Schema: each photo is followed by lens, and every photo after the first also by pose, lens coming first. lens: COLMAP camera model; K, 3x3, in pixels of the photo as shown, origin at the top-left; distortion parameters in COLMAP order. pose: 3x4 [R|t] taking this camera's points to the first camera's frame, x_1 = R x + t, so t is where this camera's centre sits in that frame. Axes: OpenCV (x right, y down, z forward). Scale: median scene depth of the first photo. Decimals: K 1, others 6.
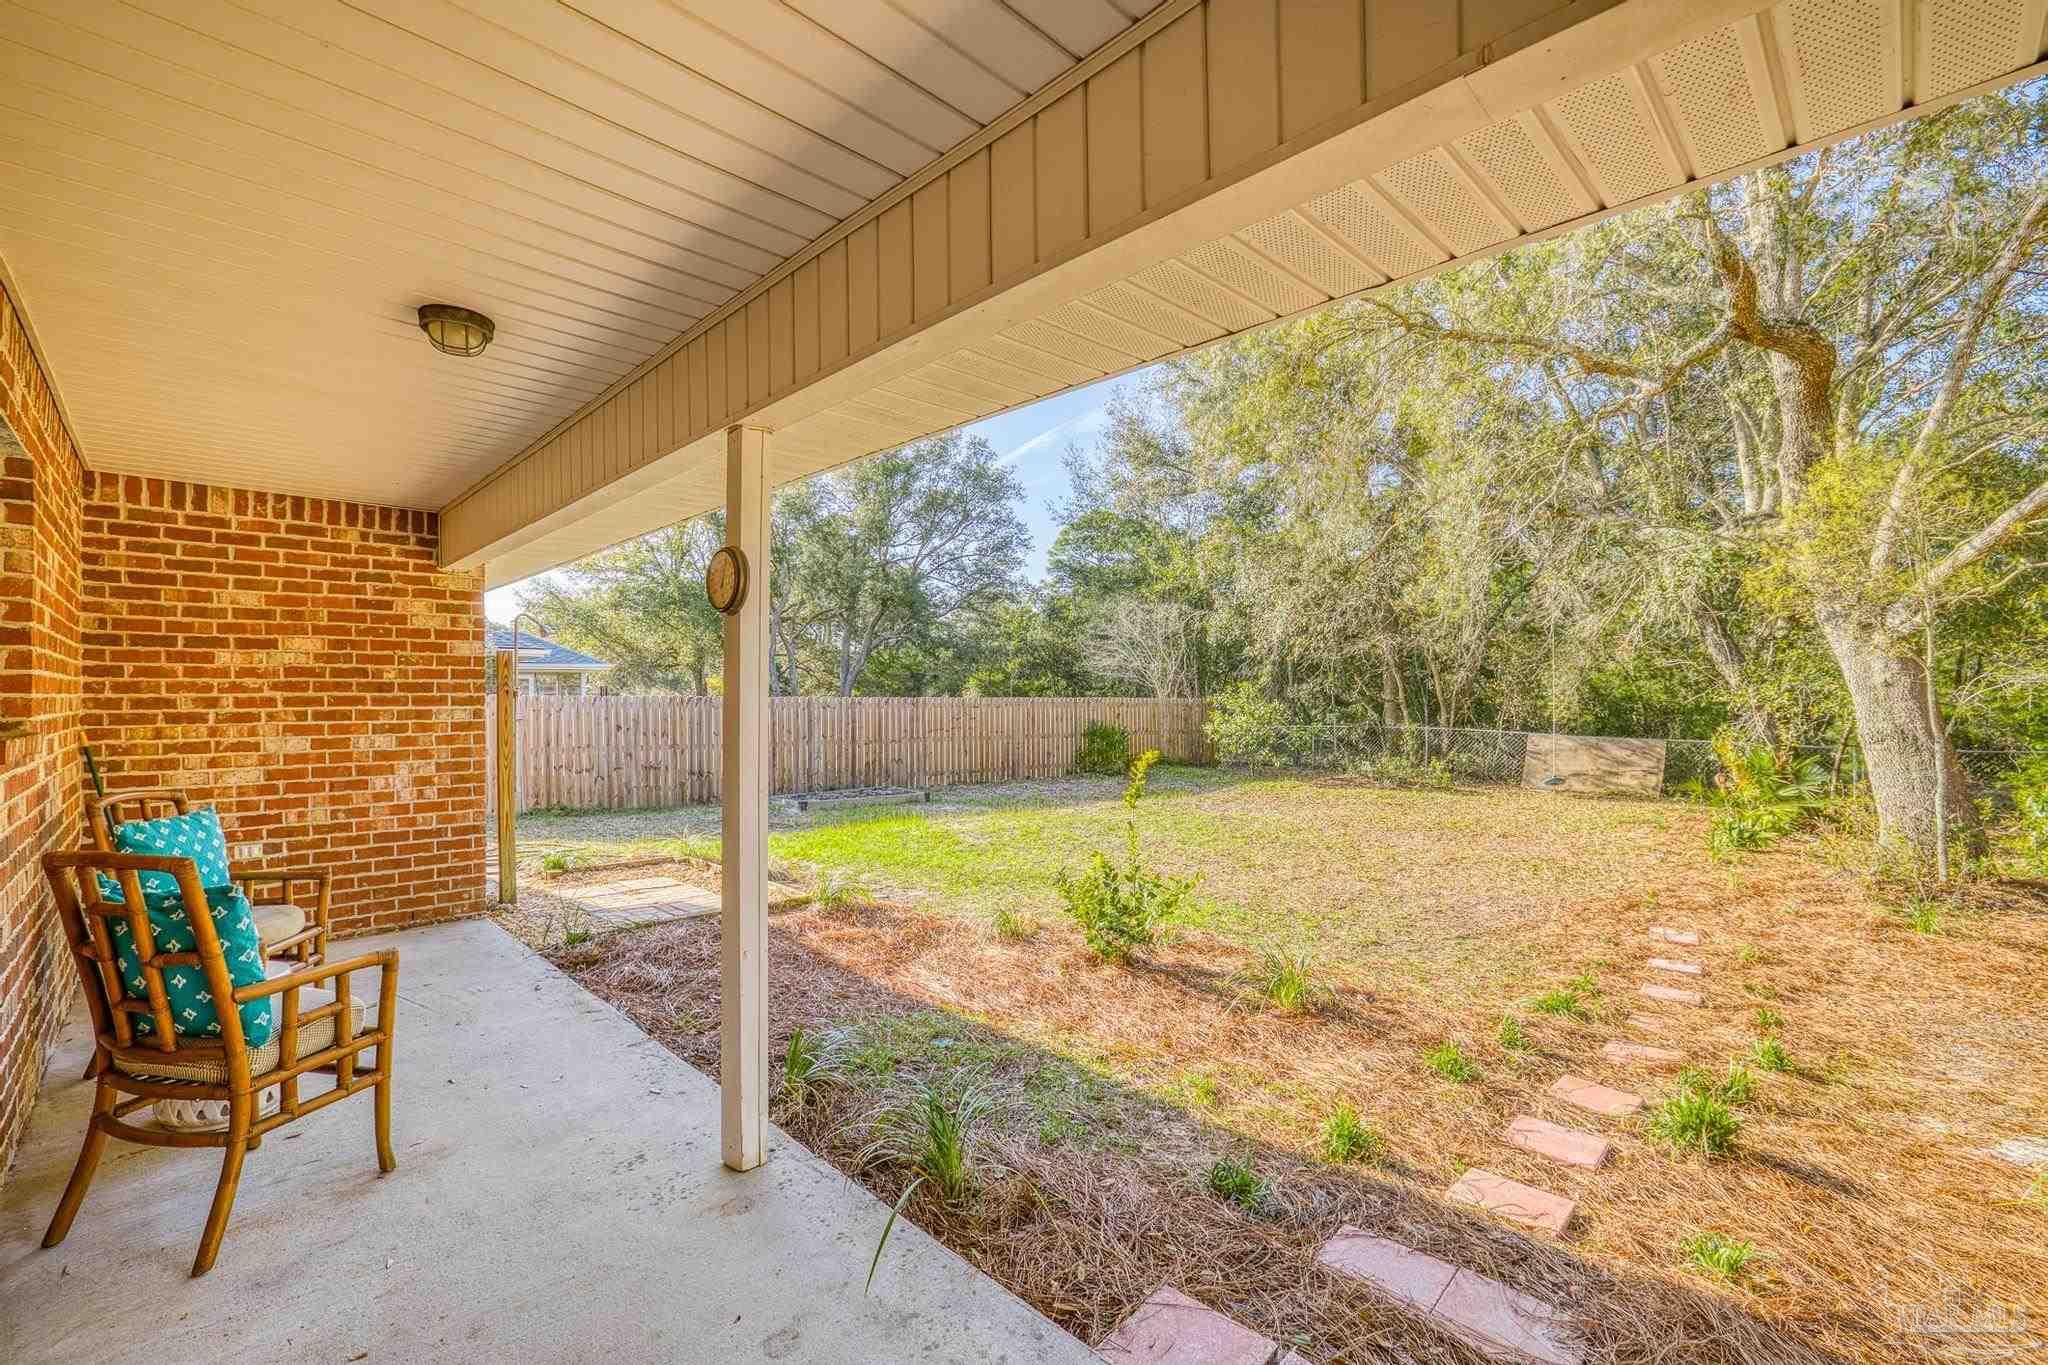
lens RADIAL K [[875.3, 0, 1021.0], [0, 875.3, 682.5], [0, 0, 1]] dist [0.007928, -0.000456]
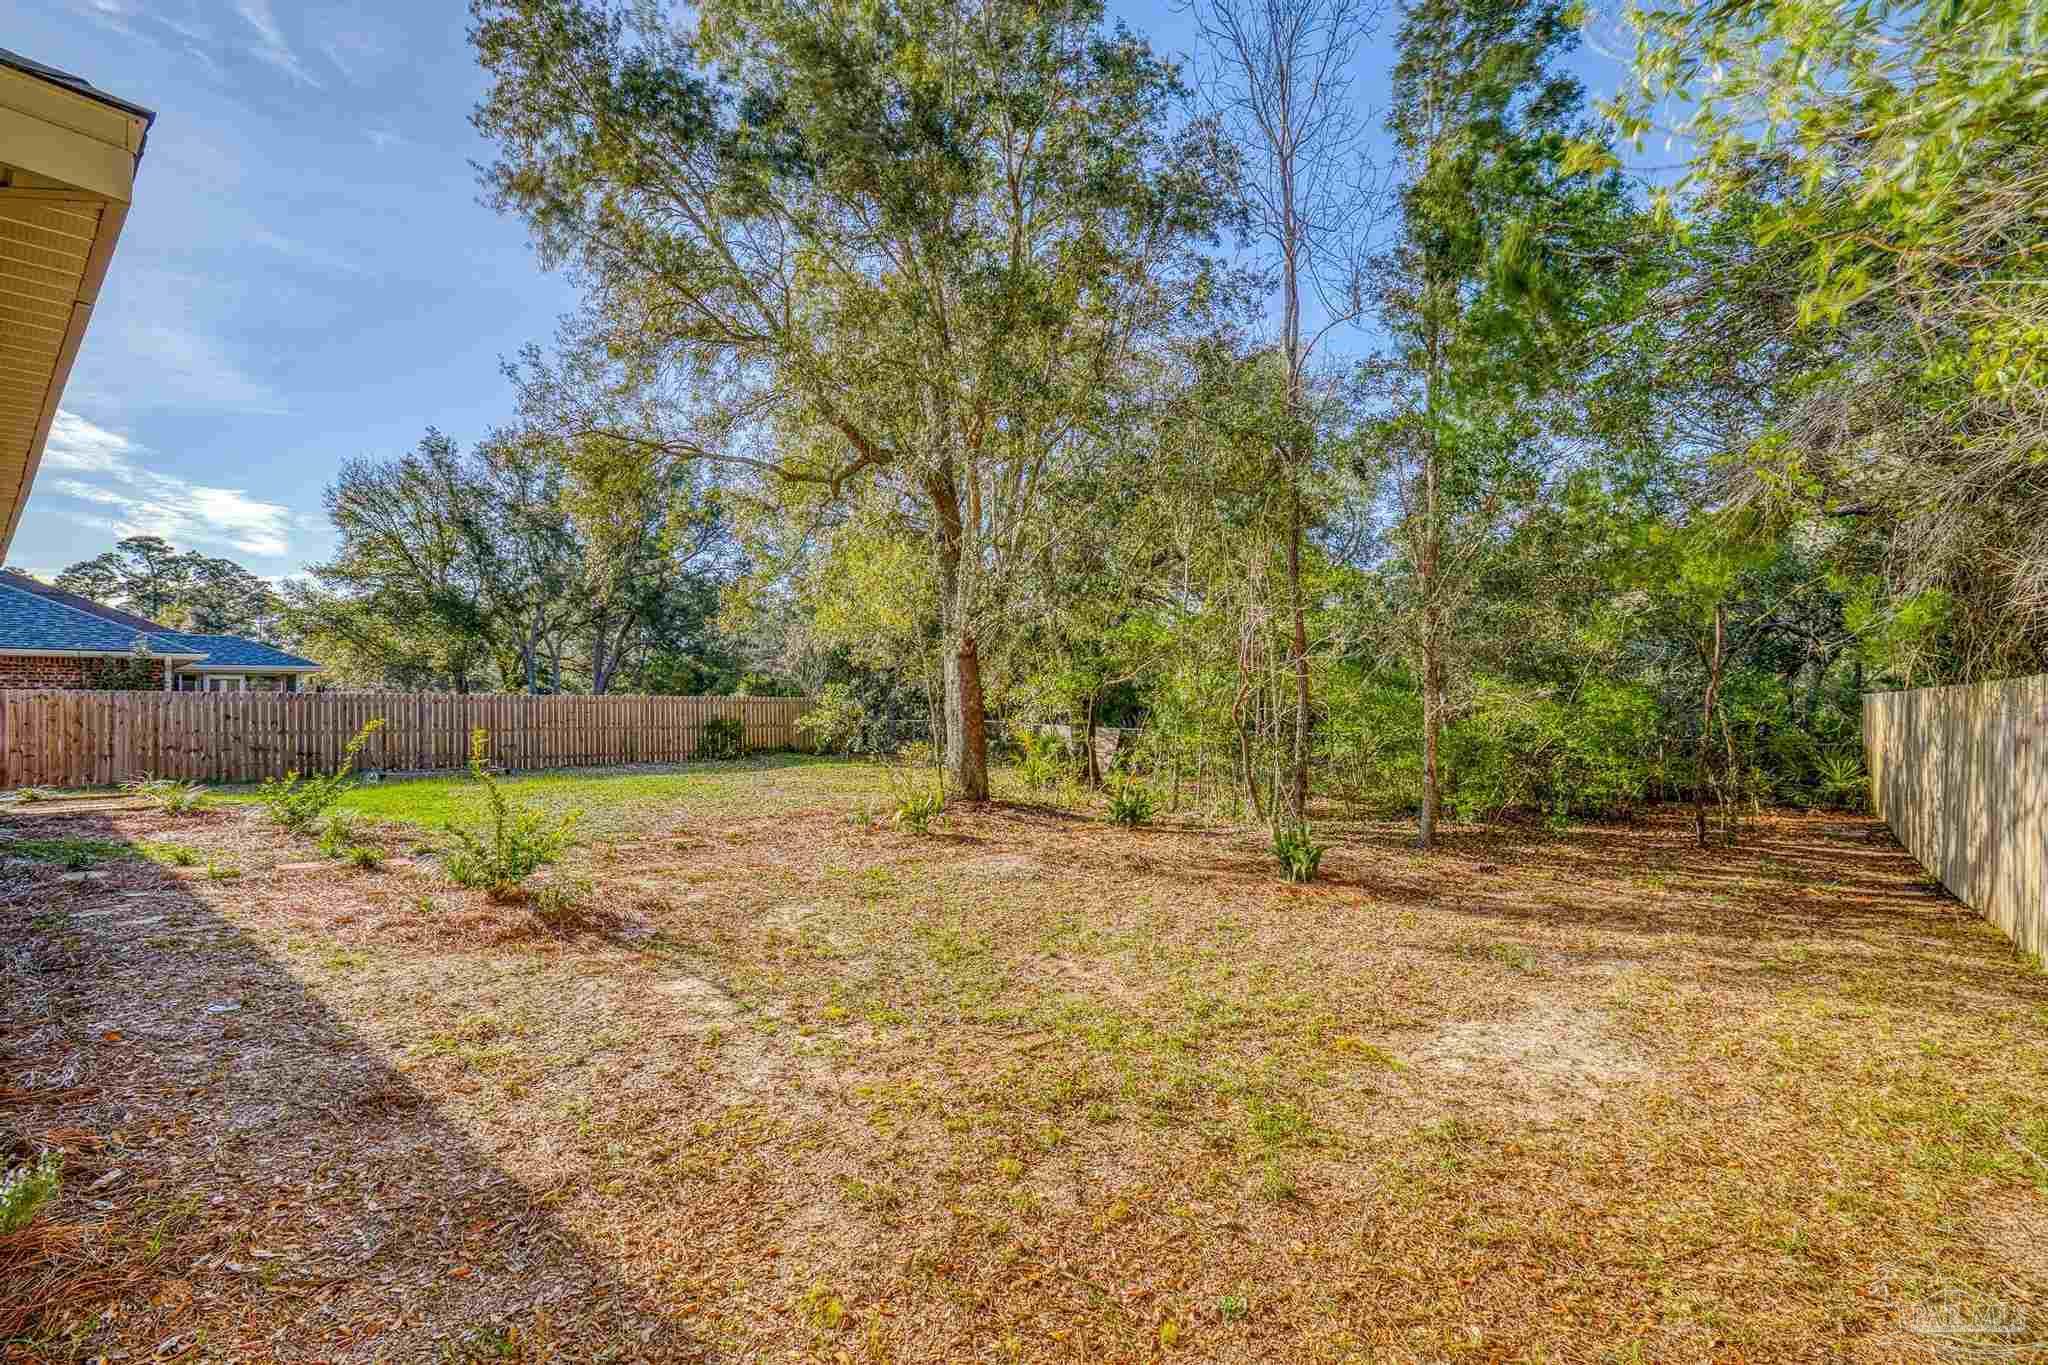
lens RADIAL K [[875.3, 0, 1026.8], [0, 875.3, 688.2], [0, 0, 1]] dist [0.007928, -0.000456]
pose [[0.993572, 0.003868, 0.113138, 0.506908], [-0.004126, 0.999989, 0.002042, 0.002552], [-0.113129, -0.002496, 0.993577, -0.364746]]
